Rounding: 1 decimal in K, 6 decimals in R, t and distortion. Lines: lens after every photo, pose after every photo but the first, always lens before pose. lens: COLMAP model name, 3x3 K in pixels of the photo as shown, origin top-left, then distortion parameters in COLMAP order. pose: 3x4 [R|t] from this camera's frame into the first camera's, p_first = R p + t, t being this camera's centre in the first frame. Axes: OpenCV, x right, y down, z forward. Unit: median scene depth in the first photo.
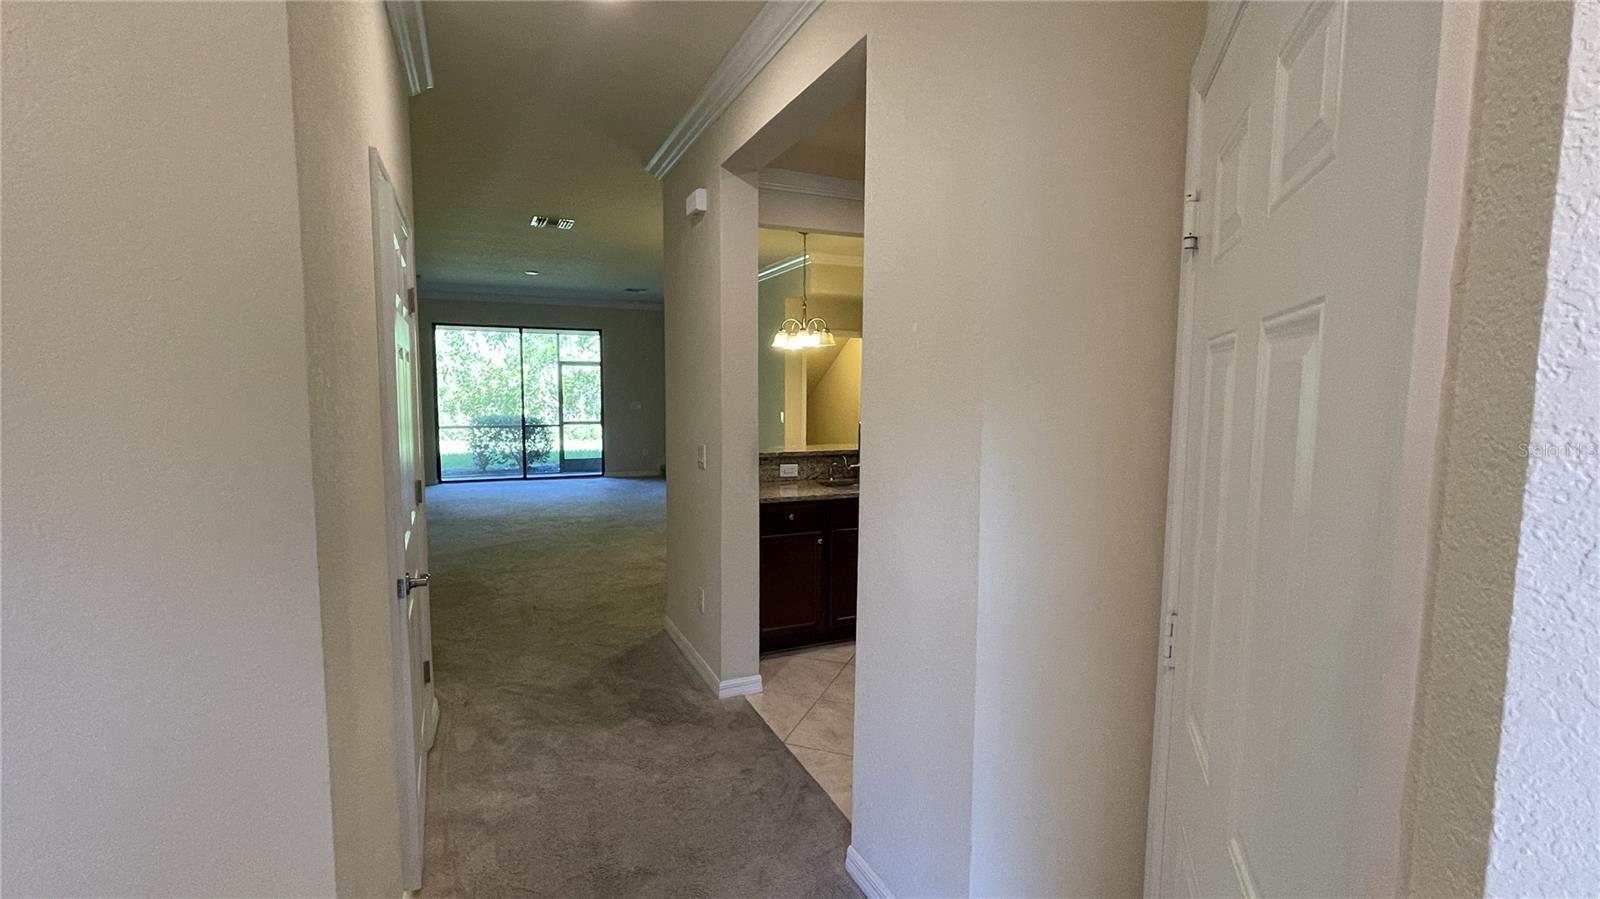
lens RADIAL K [[717.8, 0, 798.0], [0, 717.8, 449.4], [0, 0, 1]] dist [0.000146, -0.002040]
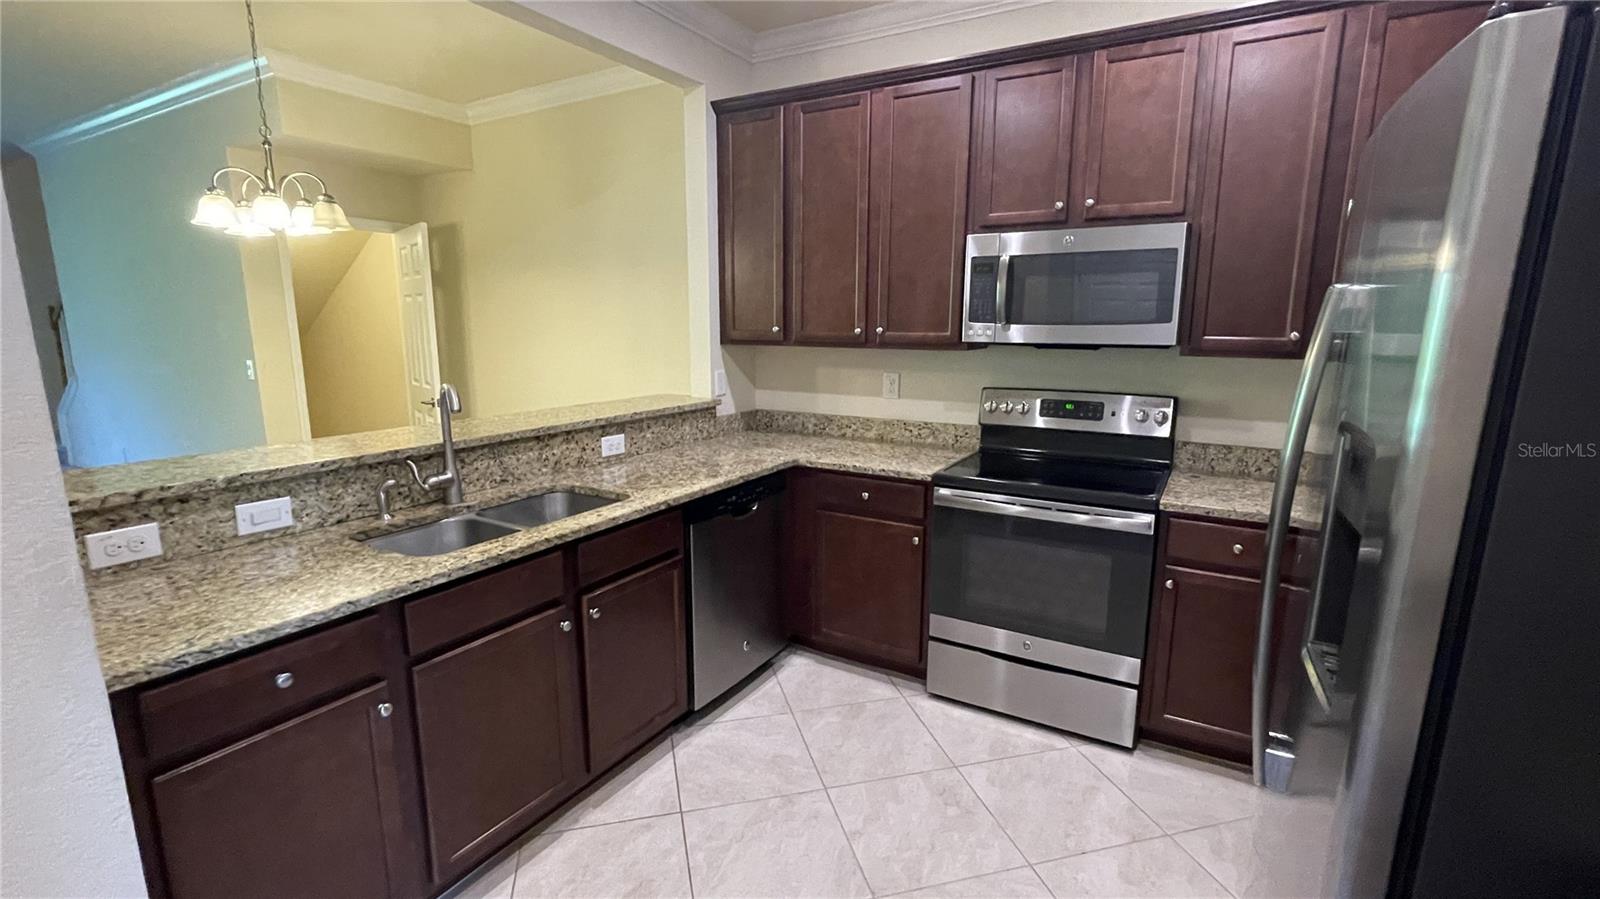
lens RADIAL K [[717.8, 0, 807.4], [0, 717.8, 450.6], [0, 0, 1]] dist [0.000146, -0.002040]
pose [[0.813287, -0.108241, 0.571706, 0.007341], [0.054547, 0.992401, 0.110294, -0.029079], [-0.579300, -0.058515, 0.813011, 0.408307]]
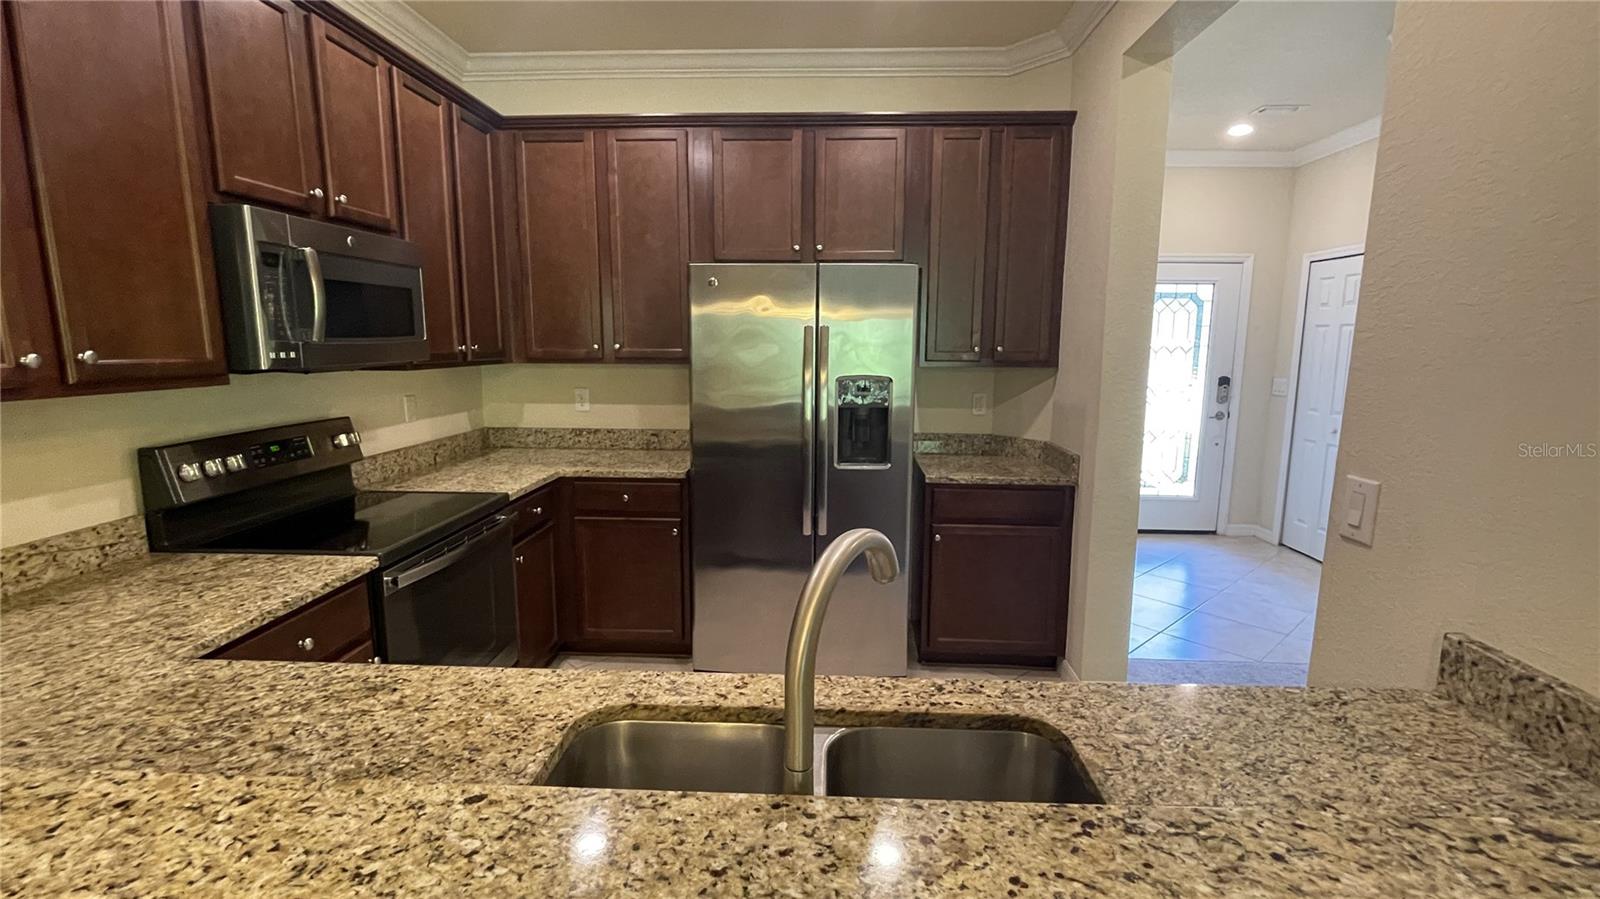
lens RADIAL K [[717.8, 0, 808.9], [0, 717.8, 450.3], [0, 0, 1]] dist [0.000146, -0.002040]
pose [[-0.902718, -0.078230, 0.423062, 0.031749], [0.026909, 0.971139, 0.236993, -0.085868], [-0.429391, 0.225322, -0.874559, 1.032293]]
